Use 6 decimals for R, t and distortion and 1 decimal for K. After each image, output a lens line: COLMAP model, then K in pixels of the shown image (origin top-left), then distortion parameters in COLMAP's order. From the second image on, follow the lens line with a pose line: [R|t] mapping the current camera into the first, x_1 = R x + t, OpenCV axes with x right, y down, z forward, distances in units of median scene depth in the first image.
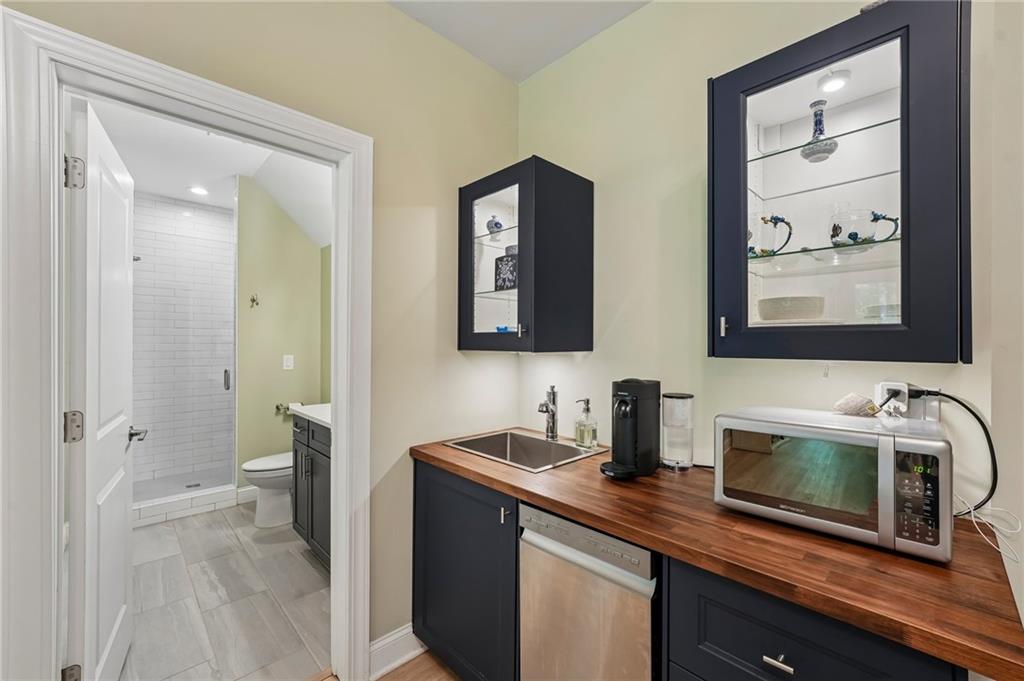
lens RADIAL K [[413.5, 0, 507.9], [0, 413.5, 339.2], [0, 0, 1]] dist [-0.014304, 0.000802]
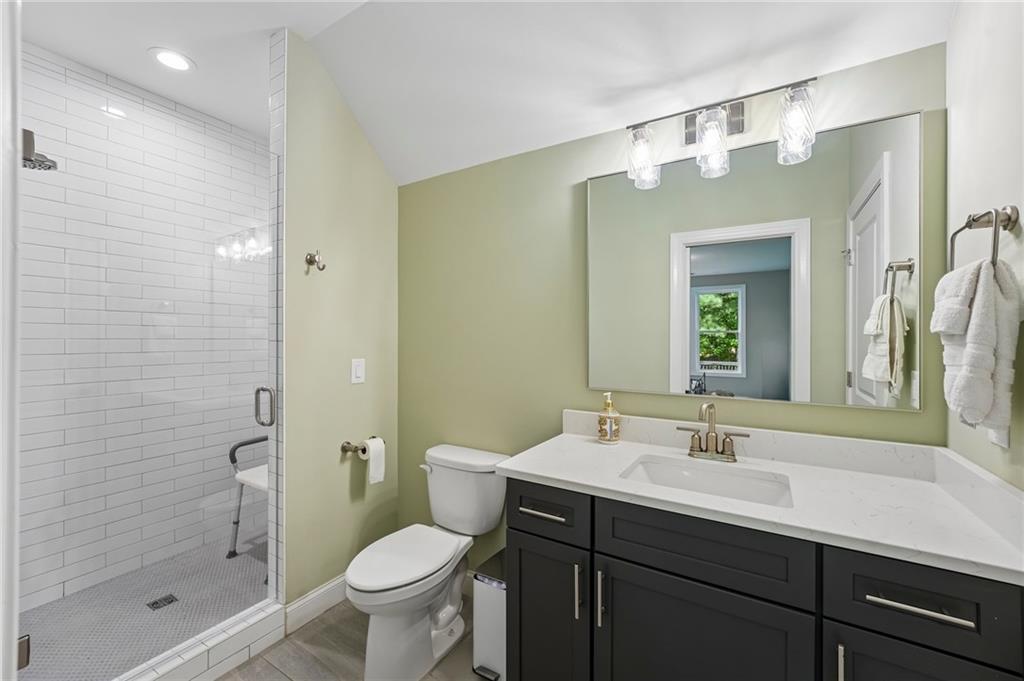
lens RADIAL K [[413.5, 0, 510.4], [0, 413.5, 336.8], [0, 0, 1]] dist [-0.014304, 0.000802]
pose [[0.966048, 0.002127, 0.258353, -0.482787], [-0.001353, 0.999994, -0.003175, 0.009136], [-0.258358, 0.002718, 0.966045, 0.375886]]
